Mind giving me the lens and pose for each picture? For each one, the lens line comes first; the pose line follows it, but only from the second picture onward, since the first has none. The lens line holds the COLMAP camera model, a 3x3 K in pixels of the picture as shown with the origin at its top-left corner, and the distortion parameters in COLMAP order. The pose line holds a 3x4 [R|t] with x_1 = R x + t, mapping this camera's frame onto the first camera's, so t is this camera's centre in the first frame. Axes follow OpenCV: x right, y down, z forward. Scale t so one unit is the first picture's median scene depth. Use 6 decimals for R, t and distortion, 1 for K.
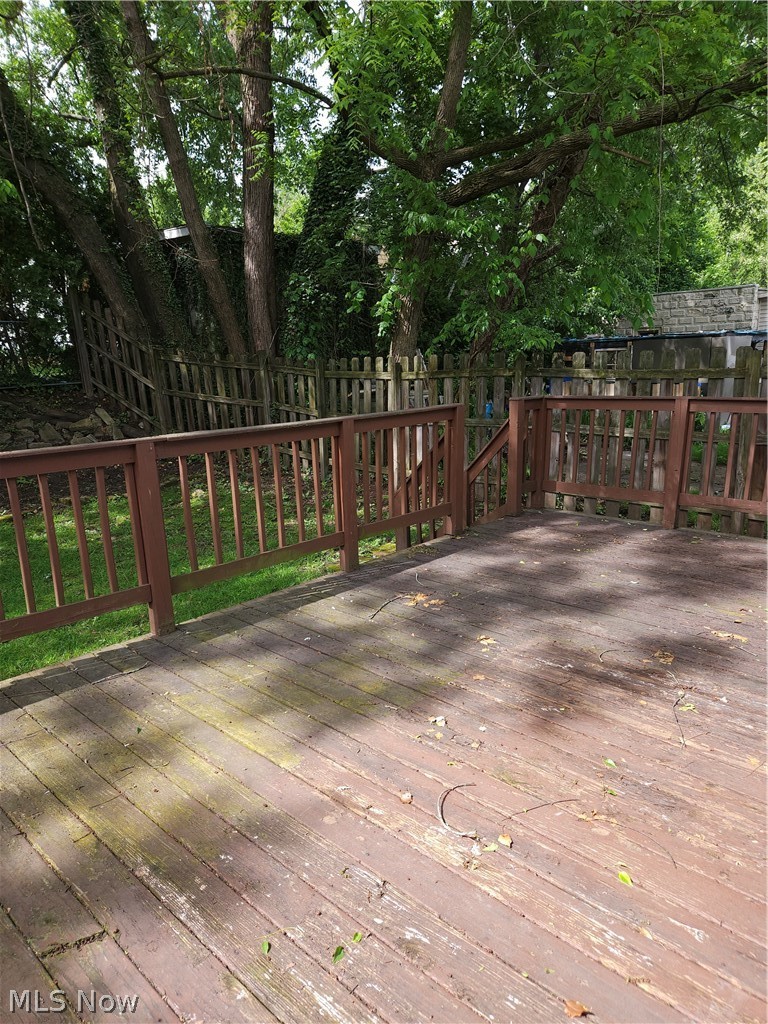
lens RADIAL K [[676.1, 0, 377.1], [0, 676.1, 517.2], [0, 0, 1]] dist [0.078387, -0.074430]
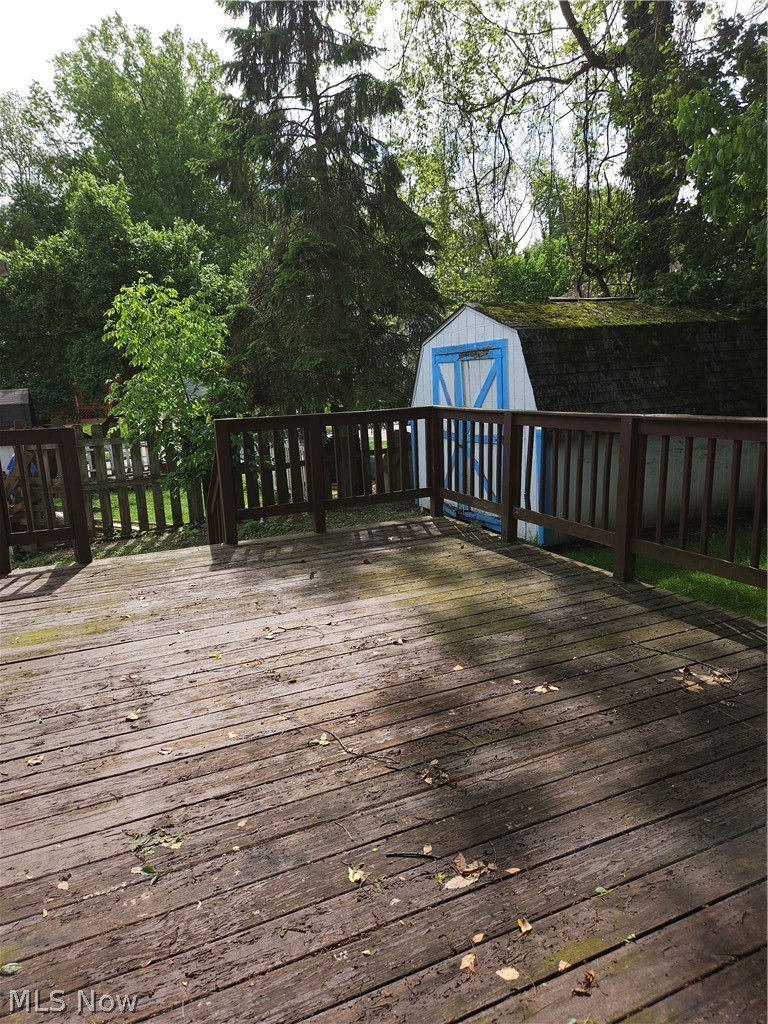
lens RADIAL K [[676.1, 0, 377.1], [0, 676.1, 517.2], [0, 0, 1]] dist [0.078387, -0.074430]
pose [[-0.377273, 0.231344, -0.896741, 0.987794], [-0.153201, 0.939365, 0.306794, -0.255858], [0.913342, 0.253127, -0.318955, 1.062013]]
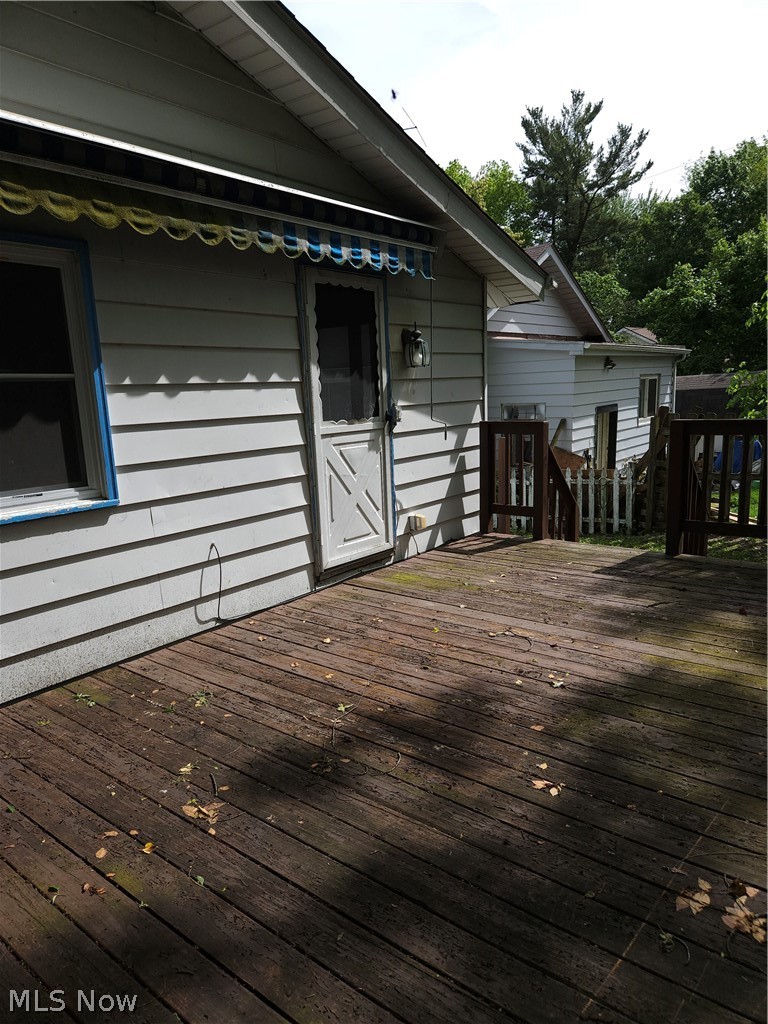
lens RADIAL K [[676.1, 0, 377.1], [0, 676.1, 517.2], [0, 0, 1]] dist [0.078387, -0.074430]
pose [[-0.993558, 0.089970, -0.068904, 0.370204], [0.055321, 0.915722, 0.397987, -0.363067], [0.098904, 0.391611, -0.914800, 1.560612]]
